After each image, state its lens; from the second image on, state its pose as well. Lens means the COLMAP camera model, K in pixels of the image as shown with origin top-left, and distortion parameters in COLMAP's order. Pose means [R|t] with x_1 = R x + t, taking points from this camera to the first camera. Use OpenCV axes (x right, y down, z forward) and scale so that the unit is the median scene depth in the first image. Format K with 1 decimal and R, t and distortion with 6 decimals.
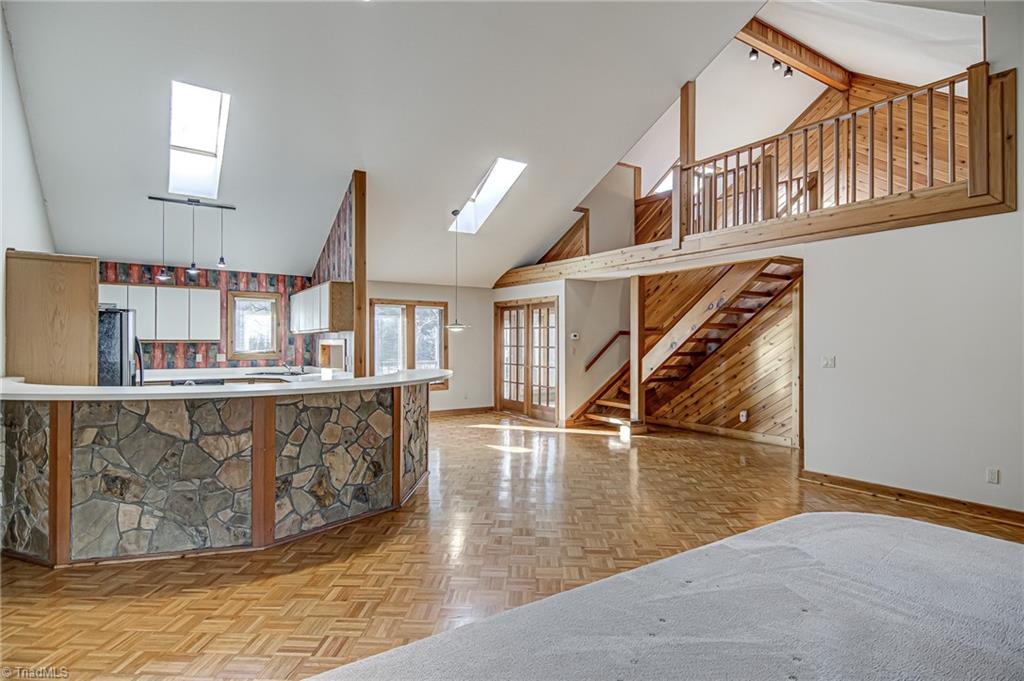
lens RADIAL K [[530.2, 0, 516.7], [0, 530.2, 341.1], [0, 0, 1]] dist [0.018600, -0.015909]
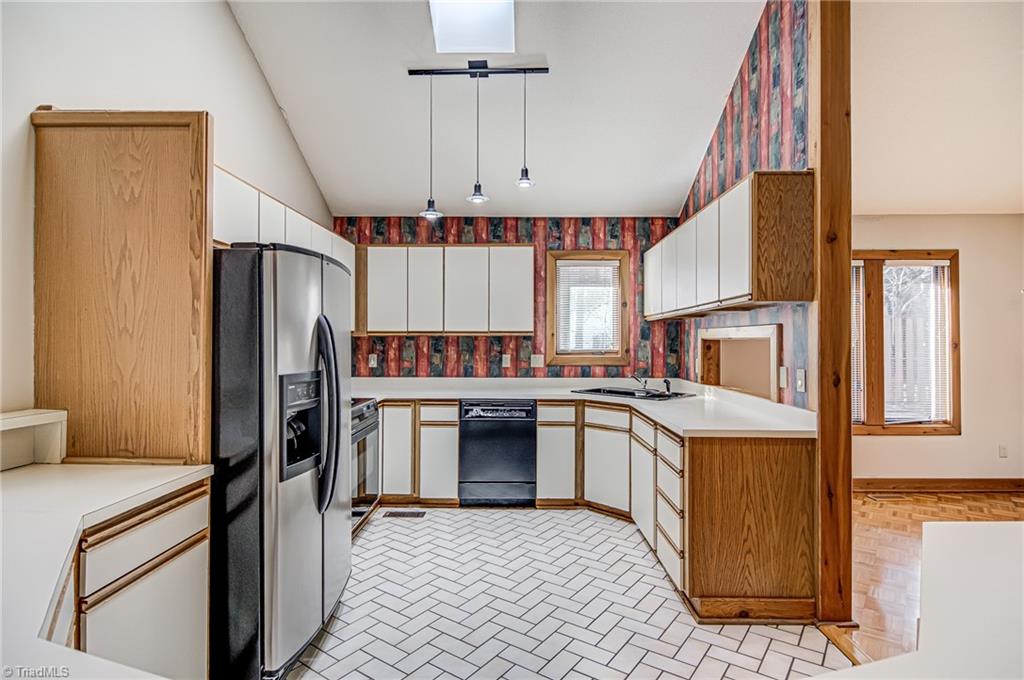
lens RADIAL K [[530.2, 0, 516.7], [0, 530.2, 340.6], [0, 0, 1]] dist [0.018600, -0.015909]
pose [[0.818586, -0.001049, -0.574383, -0.225819], [0.002272, 0.999996, 0.001412, 0.007111], [0.574380, -0.002461, 0.818585, 0.488992]]
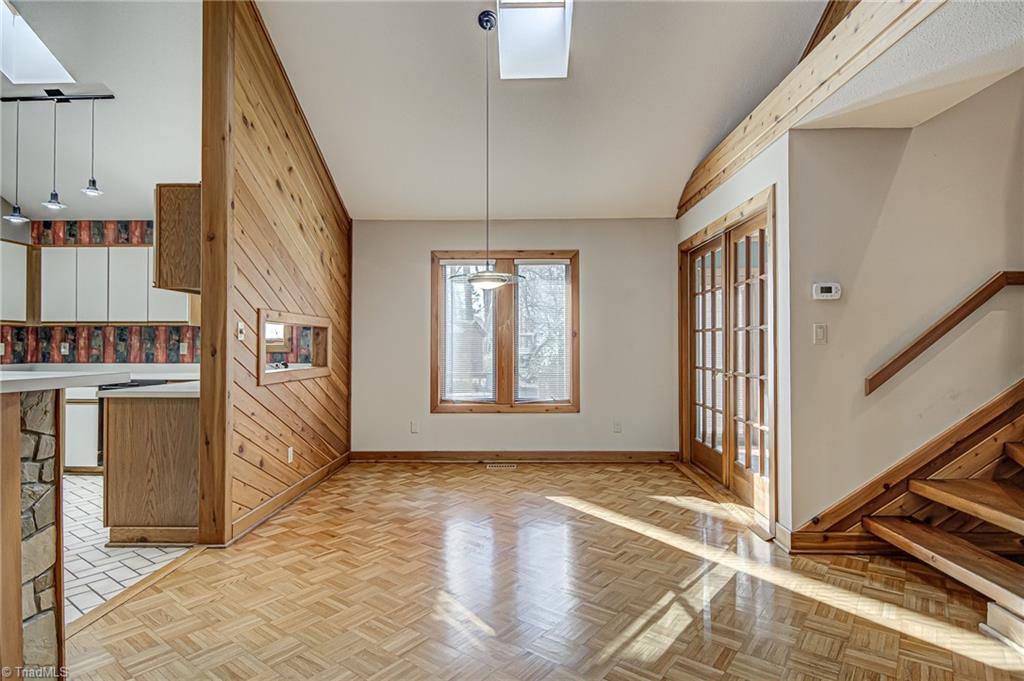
lens RADIAL K [[530.2, 0, 516.7], [0, 530.2, 341.1], [0, 0, 1]] dist [0.018600, -0.015909]
pose [[0.821278, -0.006983, -0.570485, 0.157167], [0.003744, 0.999970, -0.006849, 0.027796], [0.570516, 0.003489, 0.821279, 0.660470]]
